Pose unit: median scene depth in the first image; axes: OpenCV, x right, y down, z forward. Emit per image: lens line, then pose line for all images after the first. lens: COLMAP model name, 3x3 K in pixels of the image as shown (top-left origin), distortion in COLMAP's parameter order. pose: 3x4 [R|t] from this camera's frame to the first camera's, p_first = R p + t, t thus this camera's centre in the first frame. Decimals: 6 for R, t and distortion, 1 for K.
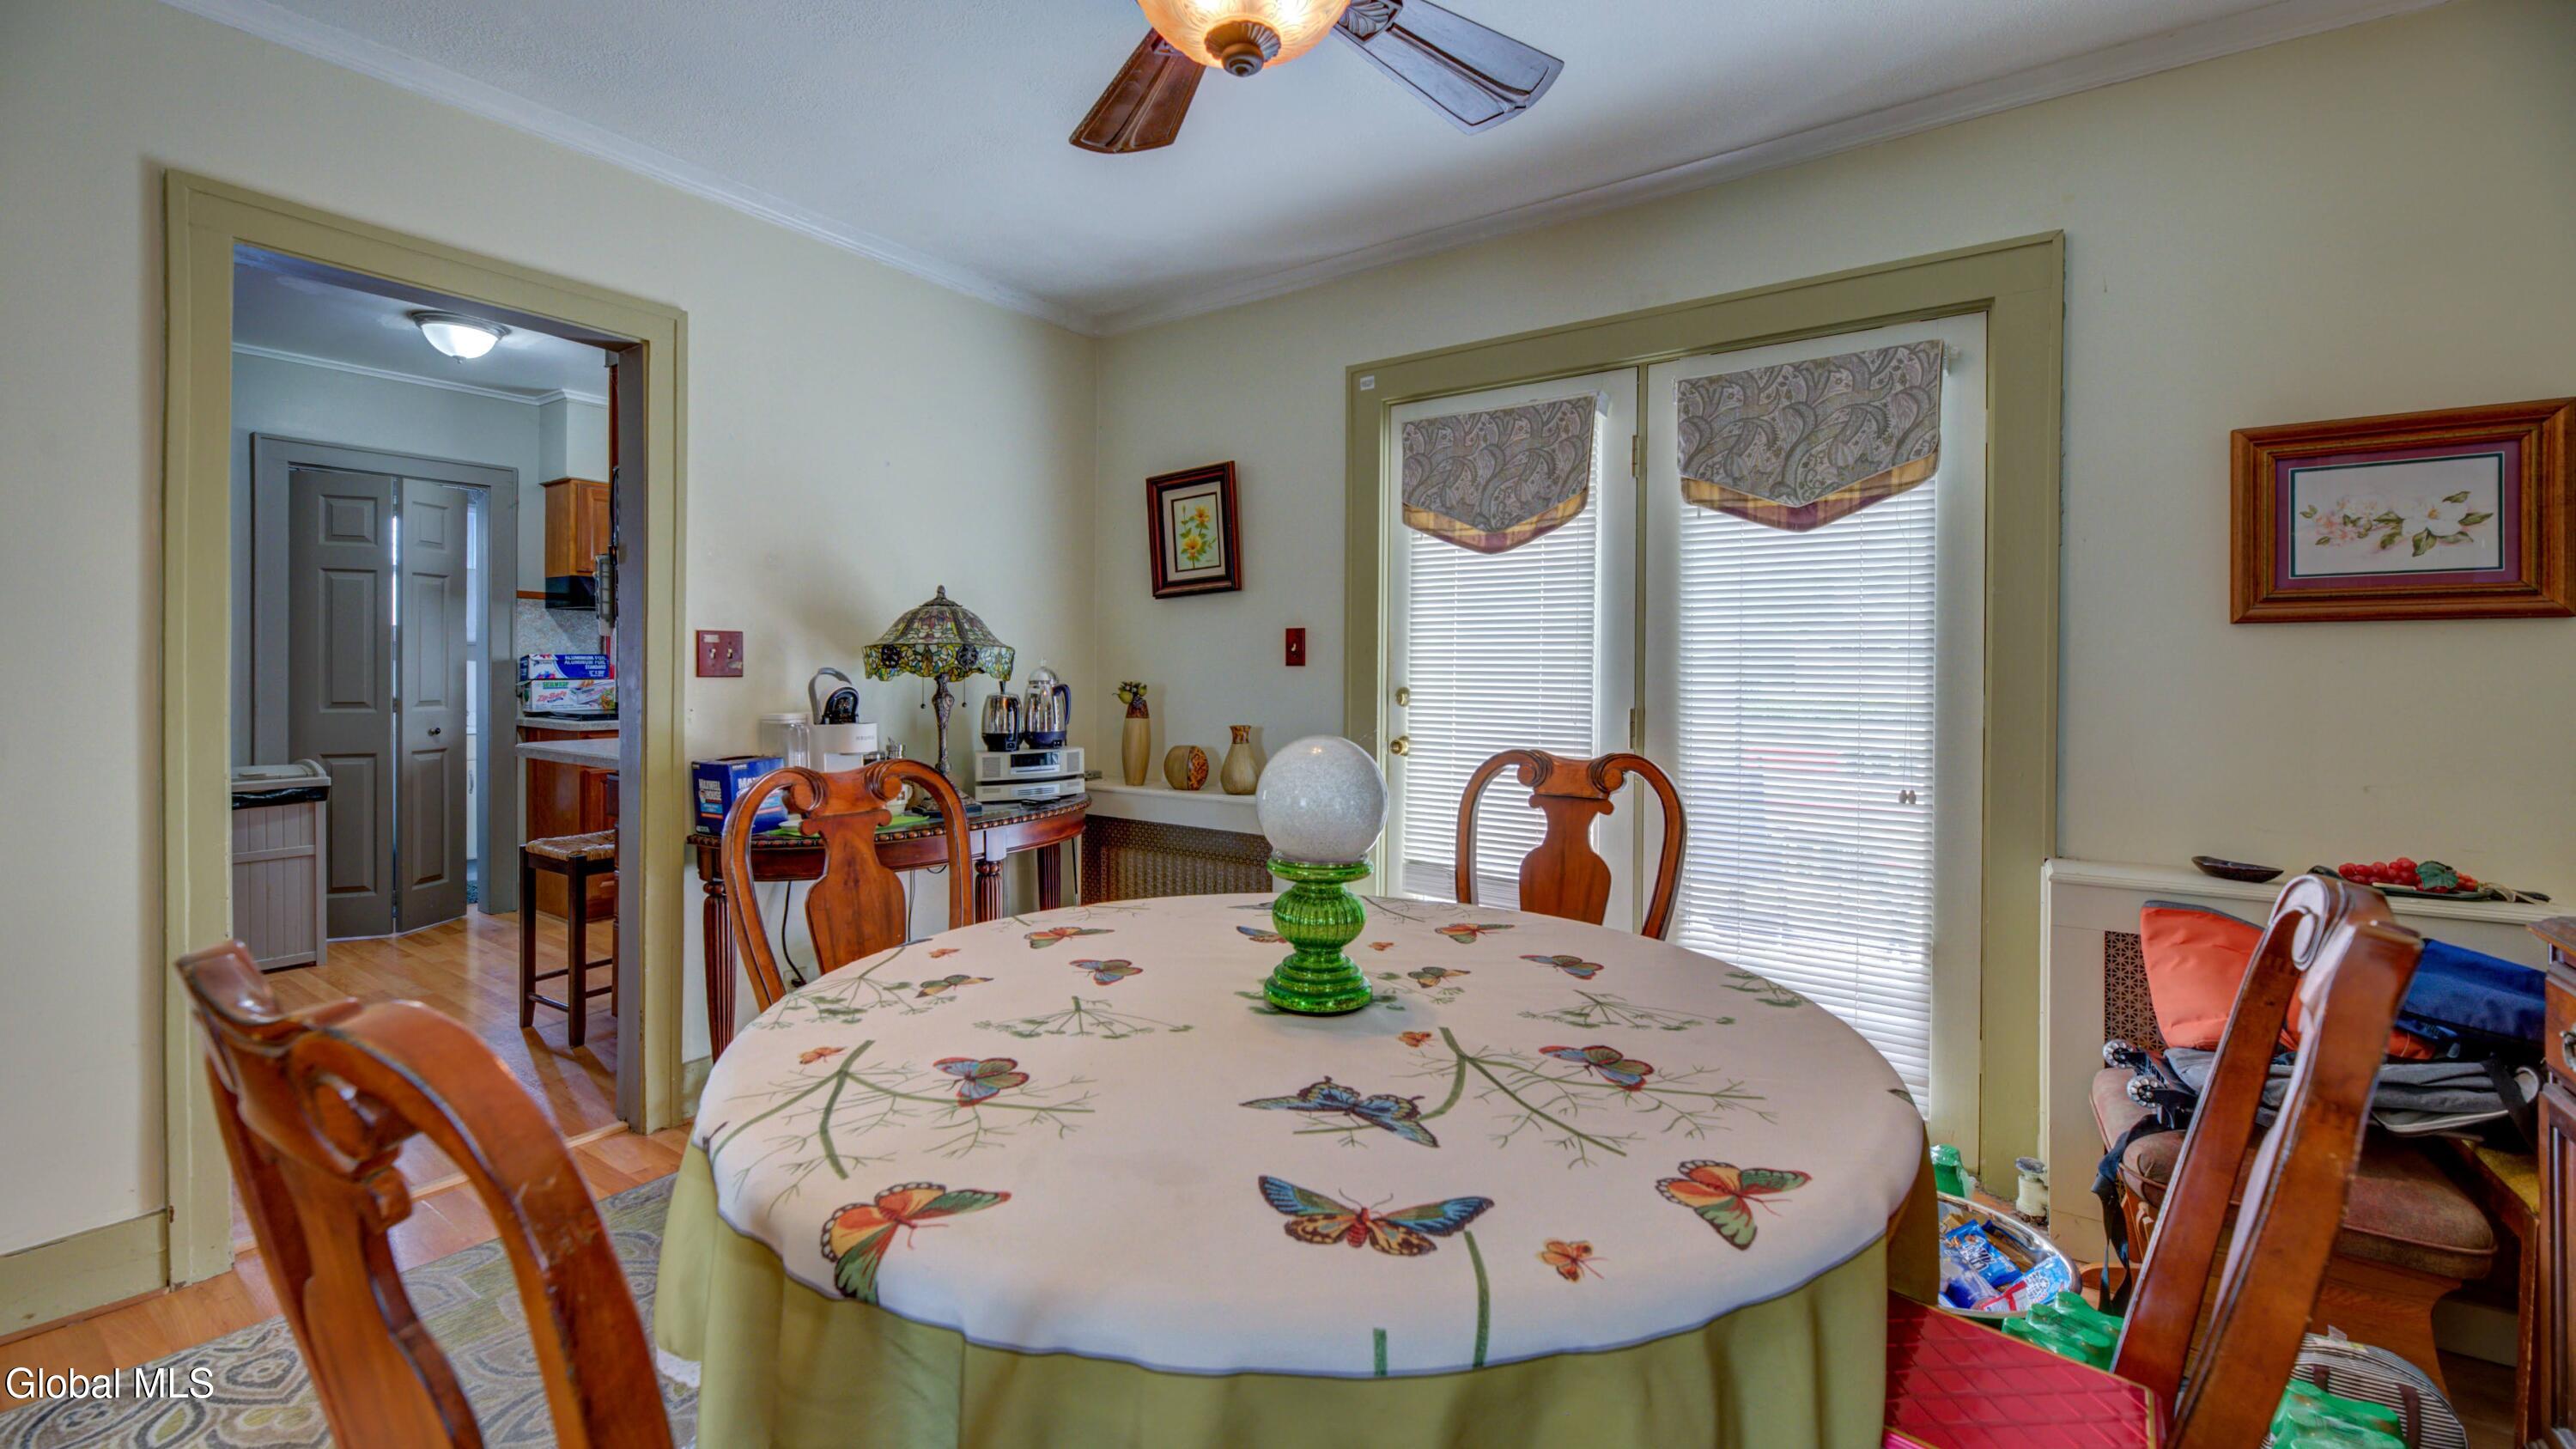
lens RADIAL K [[1054.8, 0, 1261.1], [0, 1054.8, 671.0], [0, 0, 1]] dist [0.003140, 0.000212]
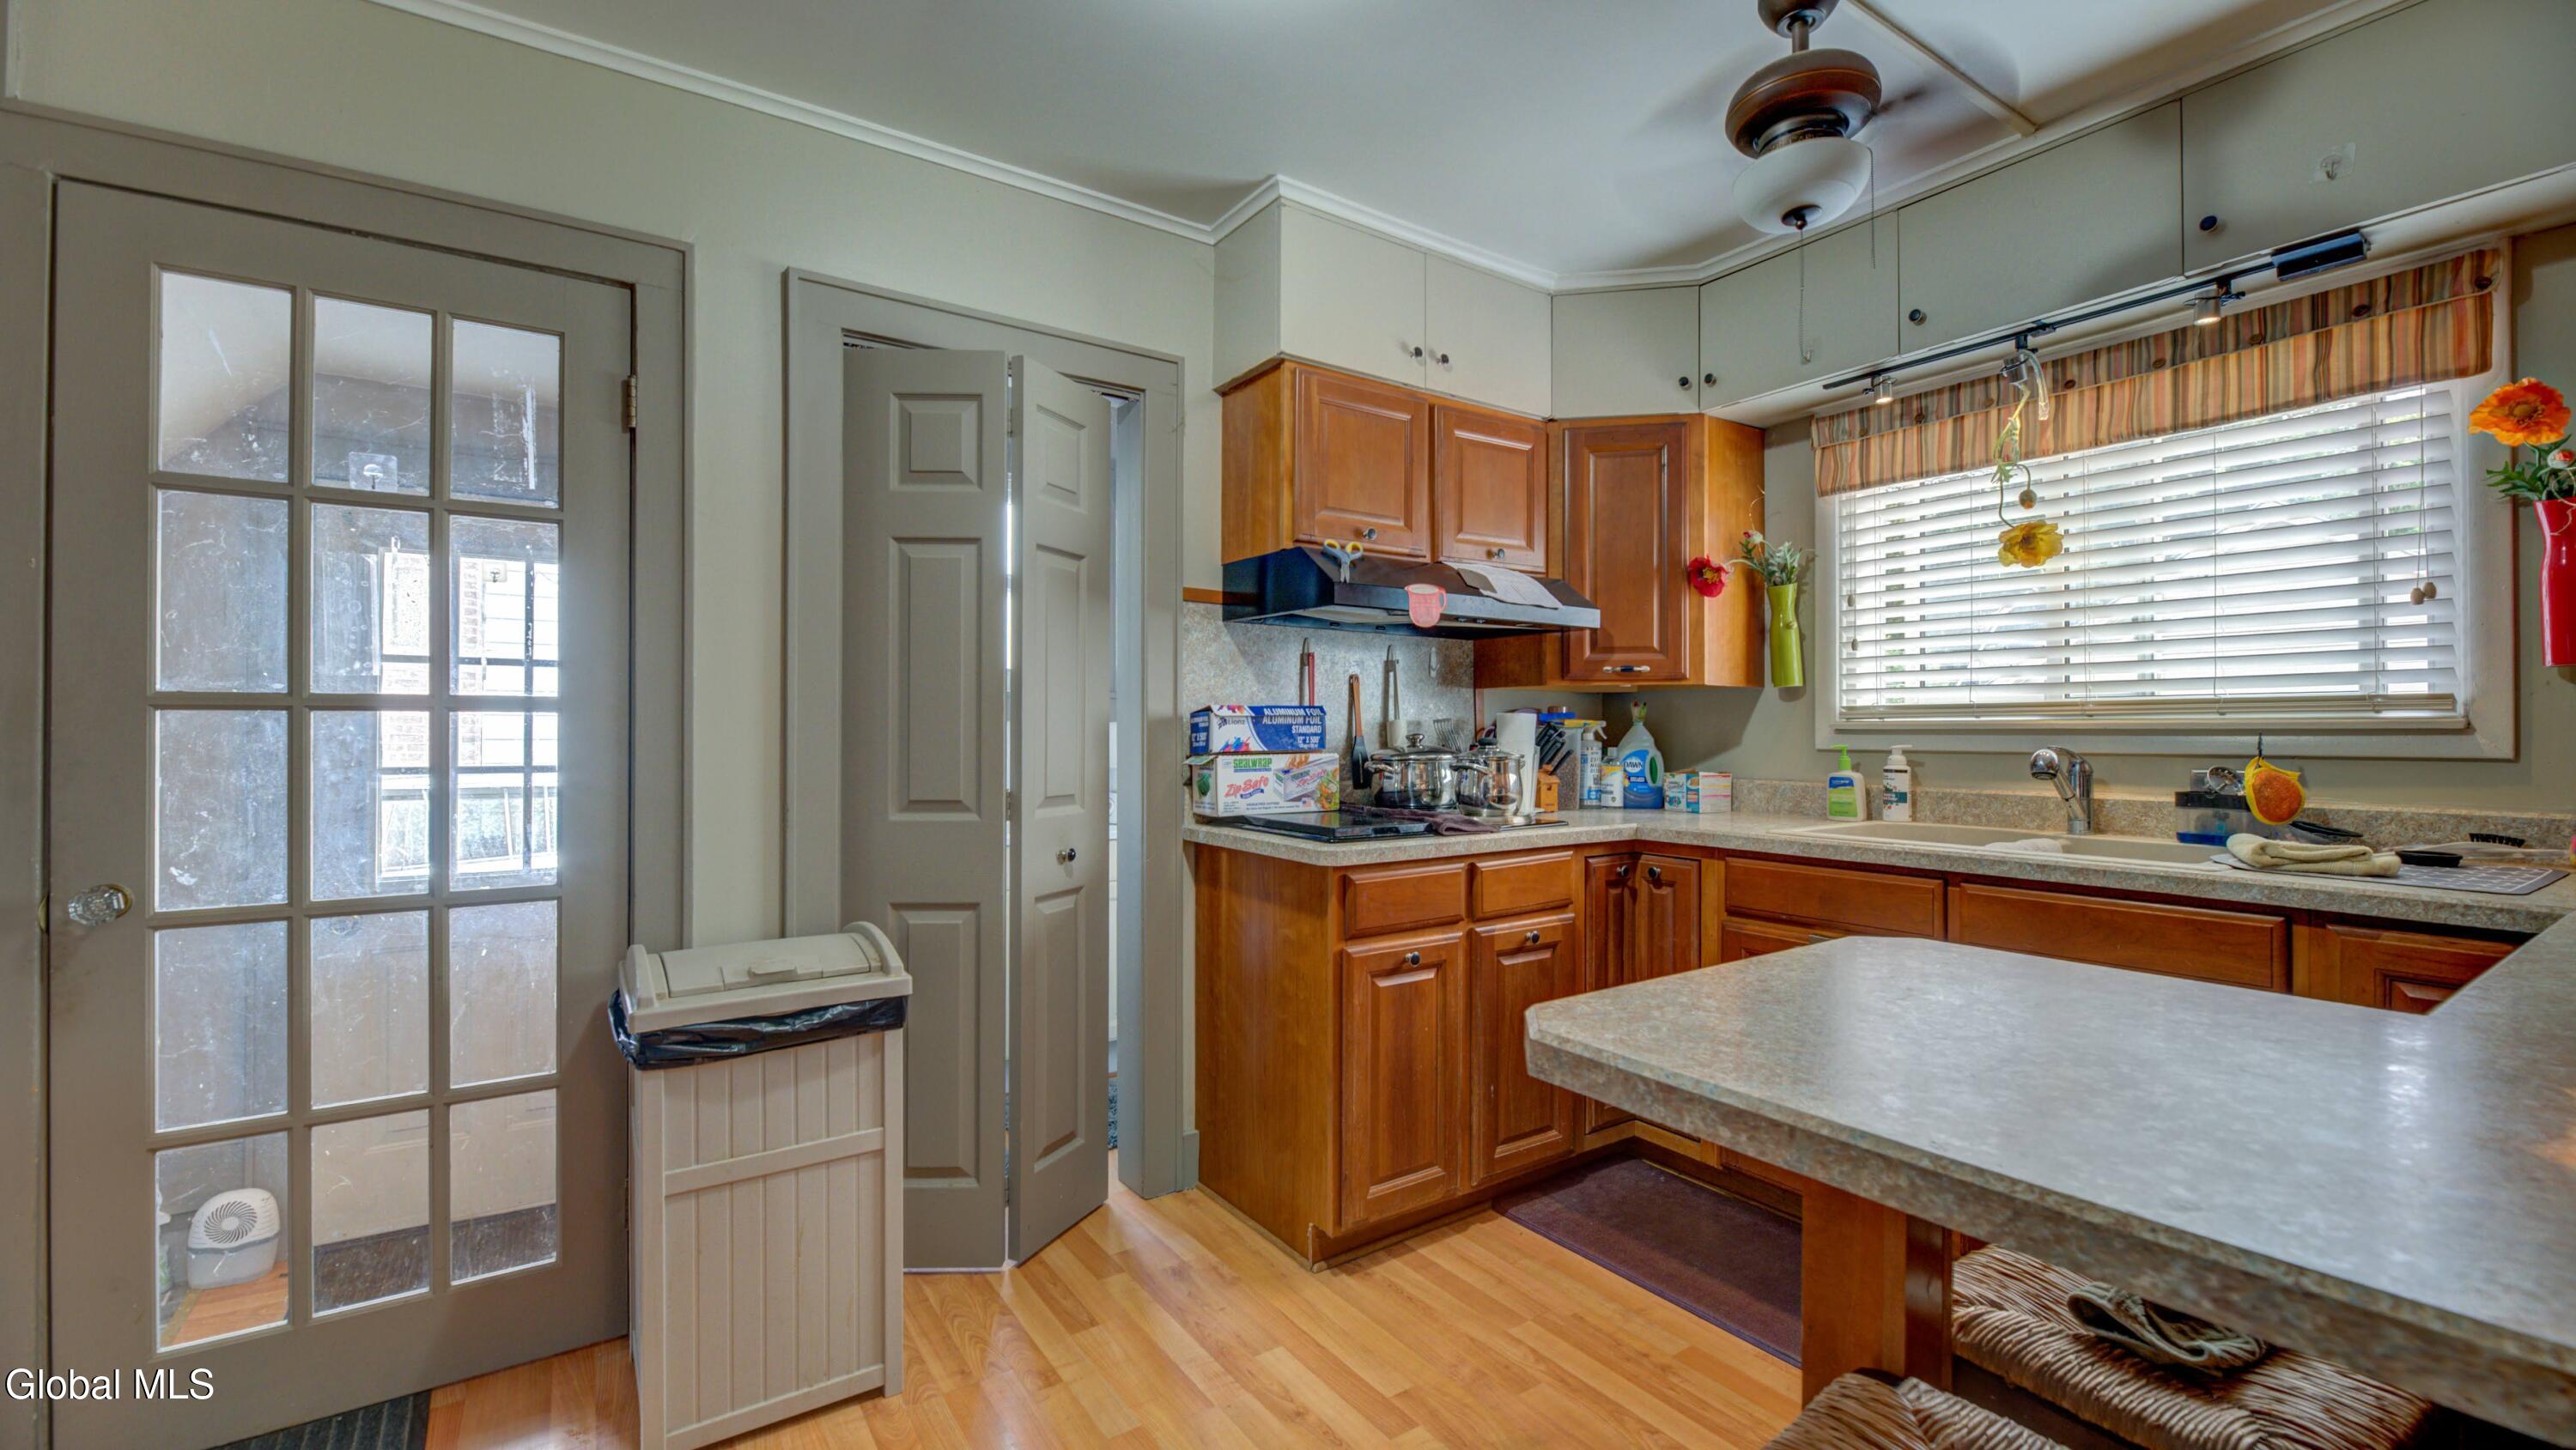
lens RADIAL K [[1054.6, 0, 1289.8], [0, 1054.6, 718.0], [0, 0, 1]] dist [0.003140, 0.000212]
pose [[0.937452, 0.003494, -0.348097, -0.476999], [-0.003600, 0.999993, 0.000342, -0.009904], [0.348096, 0.000933, 0.937458, 0.528610]]
